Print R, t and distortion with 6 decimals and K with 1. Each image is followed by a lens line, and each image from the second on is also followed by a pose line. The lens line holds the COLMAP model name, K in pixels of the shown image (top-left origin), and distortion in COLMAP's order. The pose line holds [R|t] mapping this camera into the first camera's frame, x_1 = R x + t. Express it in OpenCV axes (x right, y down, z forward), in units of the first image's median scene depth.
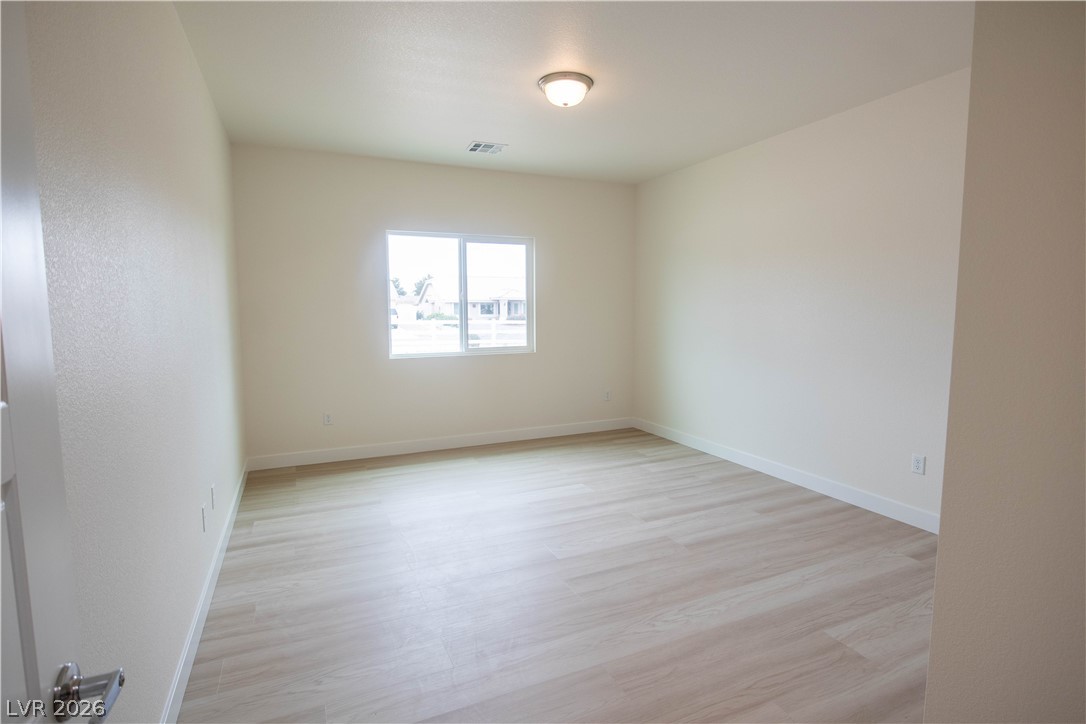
lens RADIAL K [[542.7, 0, 548.2], [0, 542.7, 357.8], [0, 0, 1]] dist [-0.014302, 0.002965]
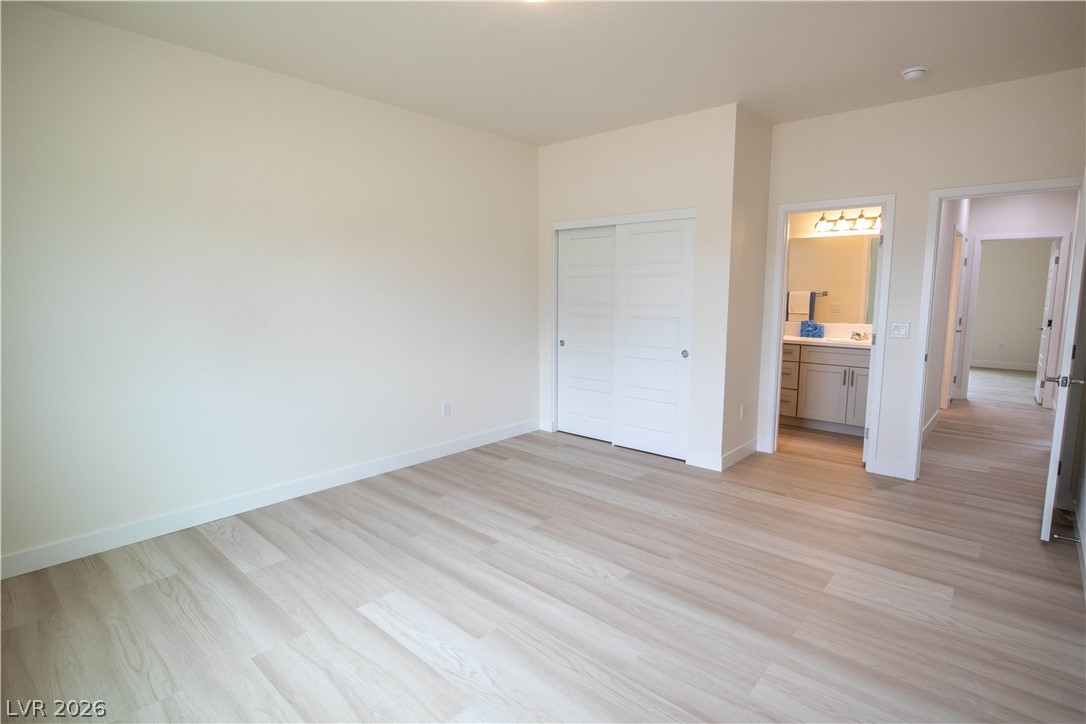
lens RADIAL K [[542.7, 0, 548.2], [0, 542.7, 357.8], [0, 0, 1]] dist [-0.014302, 0.002965]
pose [[-0.391604, -0.112294, 0.913256, -0.594987], [0.090262, 0.983050, 0.159581, -0.113218], [-0.915696, 0.144925, -0.374830, 1.186140]]
